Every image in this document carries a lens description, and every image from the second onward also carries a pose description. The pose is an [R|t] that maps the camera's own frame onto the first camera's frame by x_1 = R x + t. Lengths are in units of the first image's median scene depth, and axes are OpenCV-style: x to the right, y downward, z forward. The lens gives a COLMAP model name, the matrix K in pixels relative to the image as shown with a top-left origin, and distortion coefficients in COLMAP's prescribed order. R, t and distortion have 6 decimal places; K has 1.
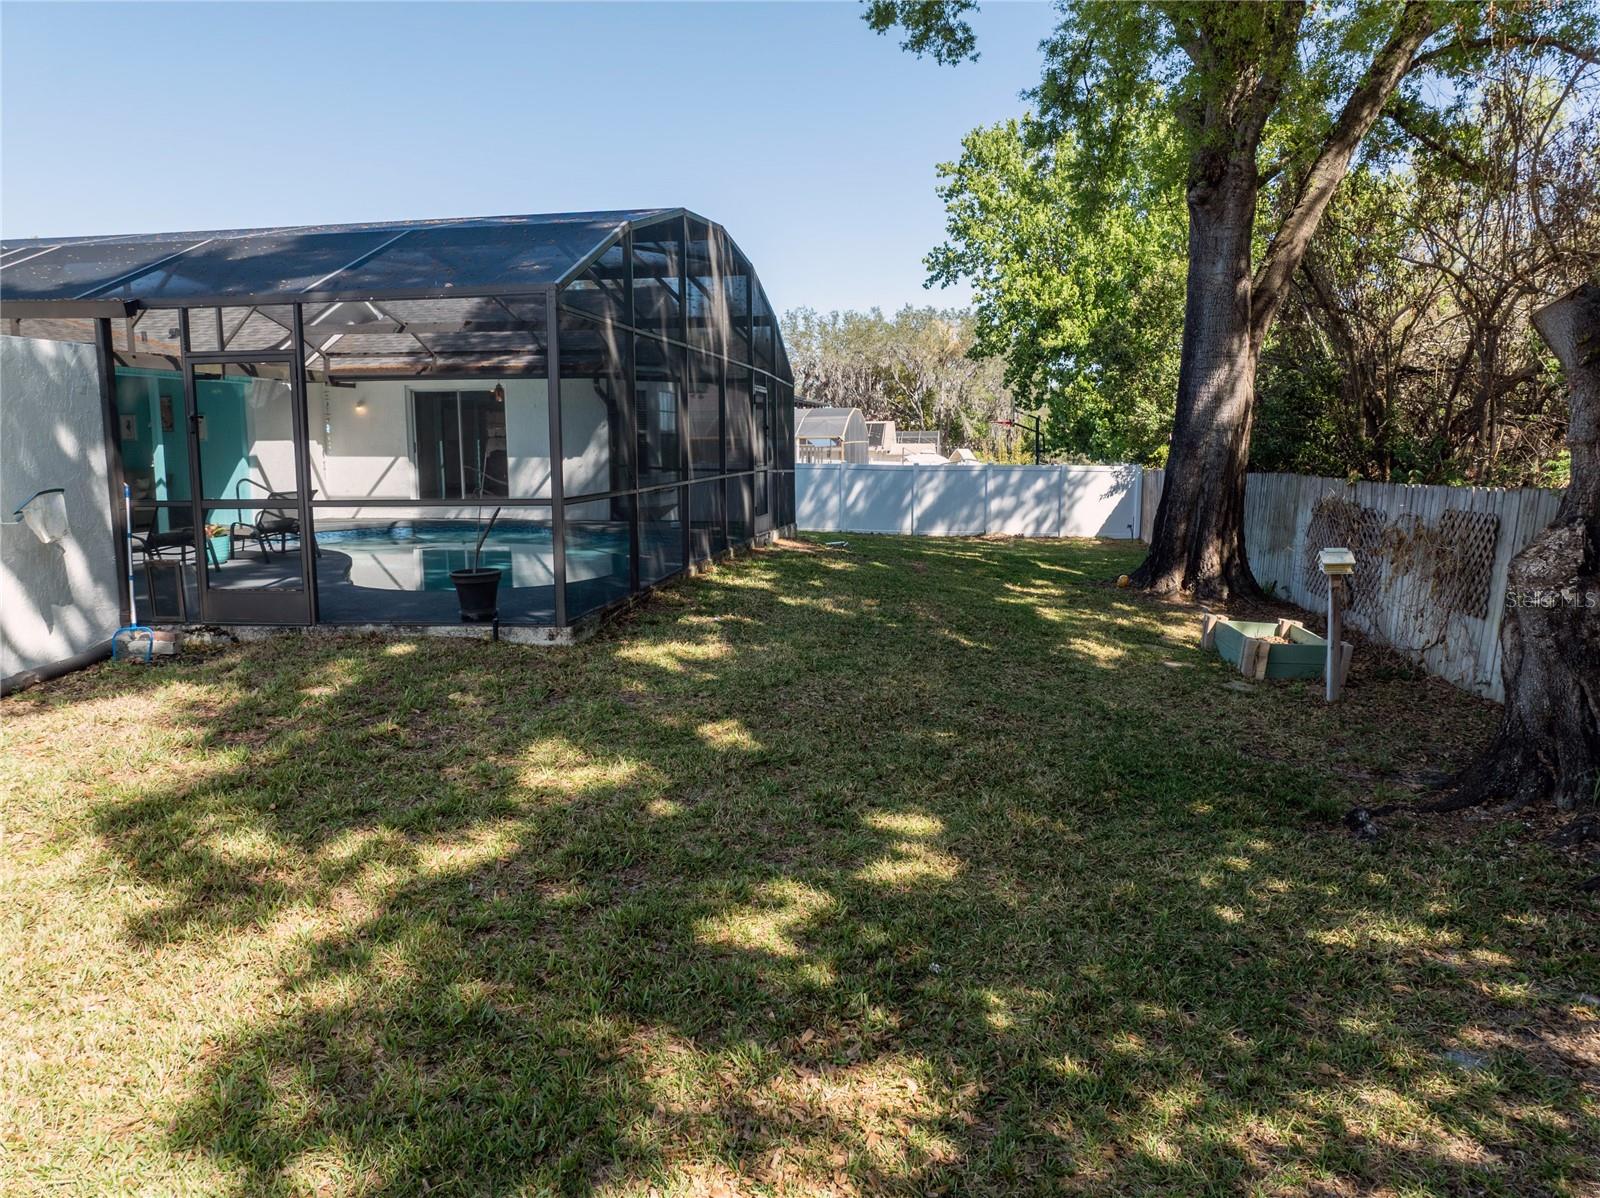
lens RADIAL K [[1124.7, 0, 804.9], [0, 1124.7, 594.4], [0, 0, 1]] dist [-0.050372, 0.001292]
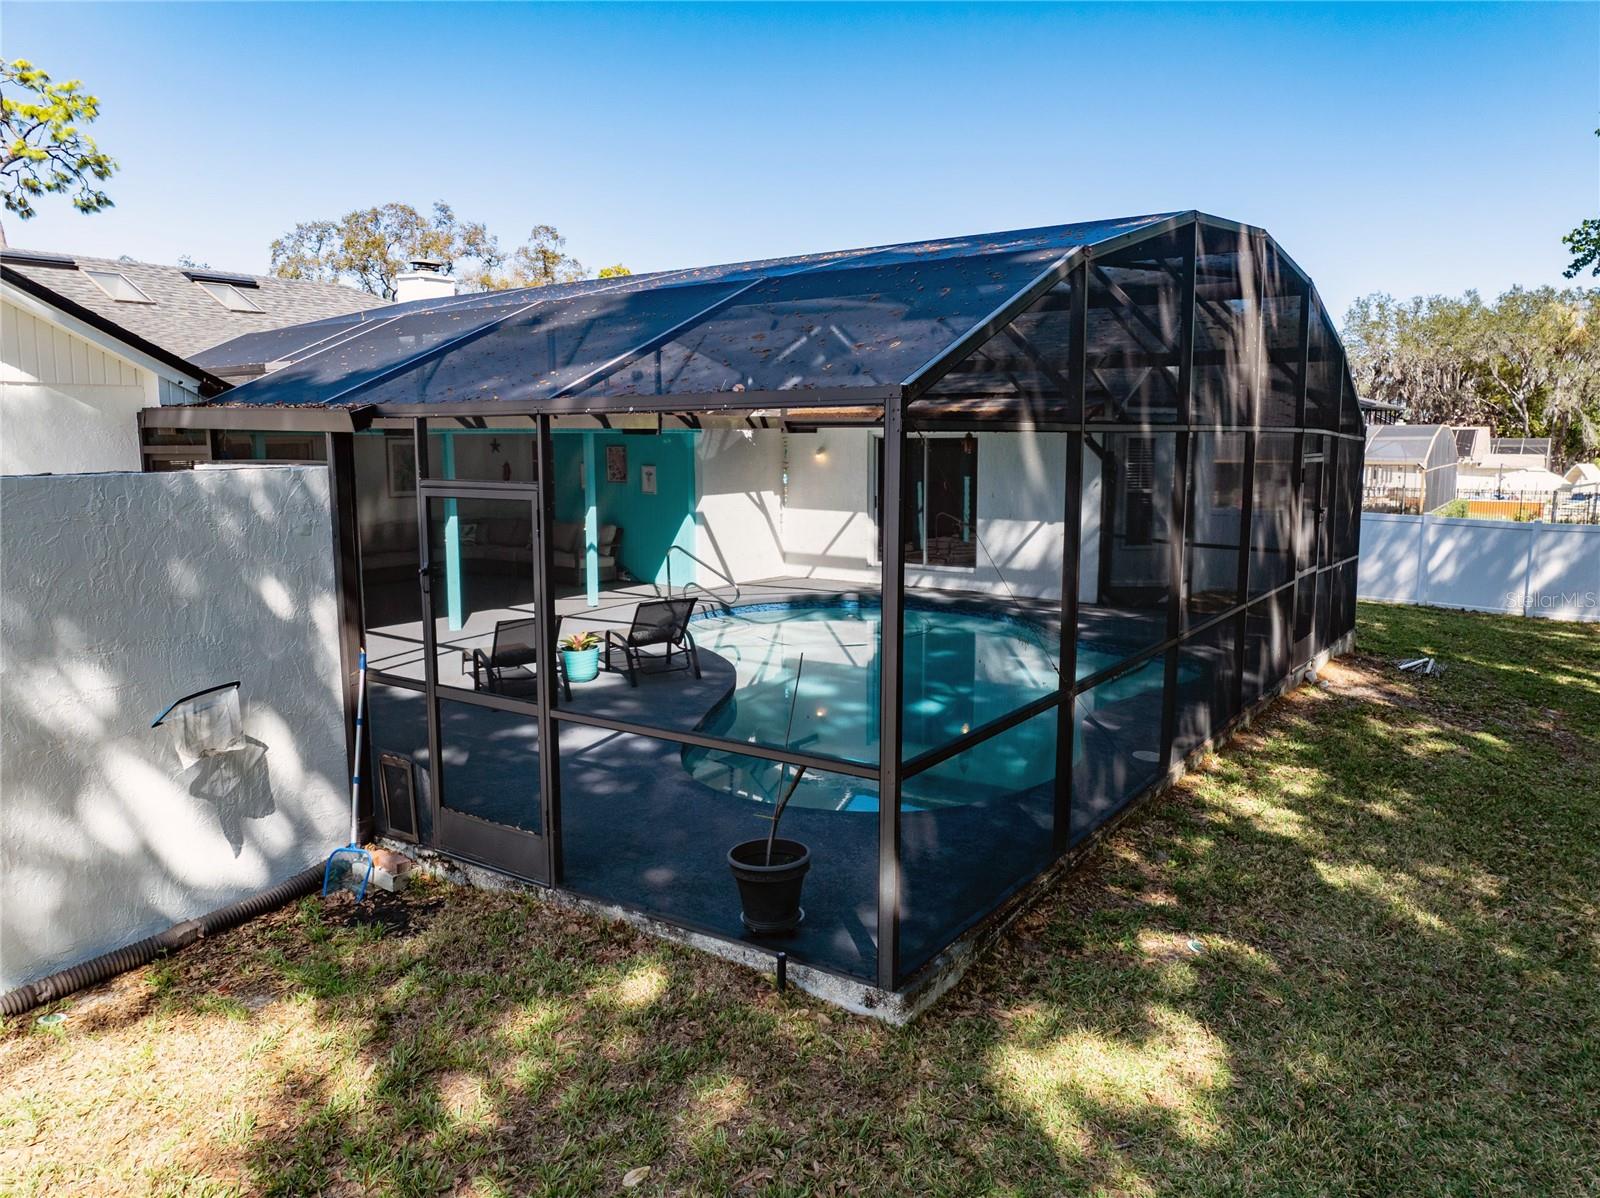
lens RADIAL K [[1126.6, 0, 802.1], [0, 1126.6, 594.8], [0, 0, 1]] dist [-0.040194, 0.005701]
pose [[0.893021, 0.064571, -0.445359, -0.006600], [-0.062639, 0.997854, 0.019073, -0.073022], [0.445634, 0.010864, 0.895149, 0.194415]]
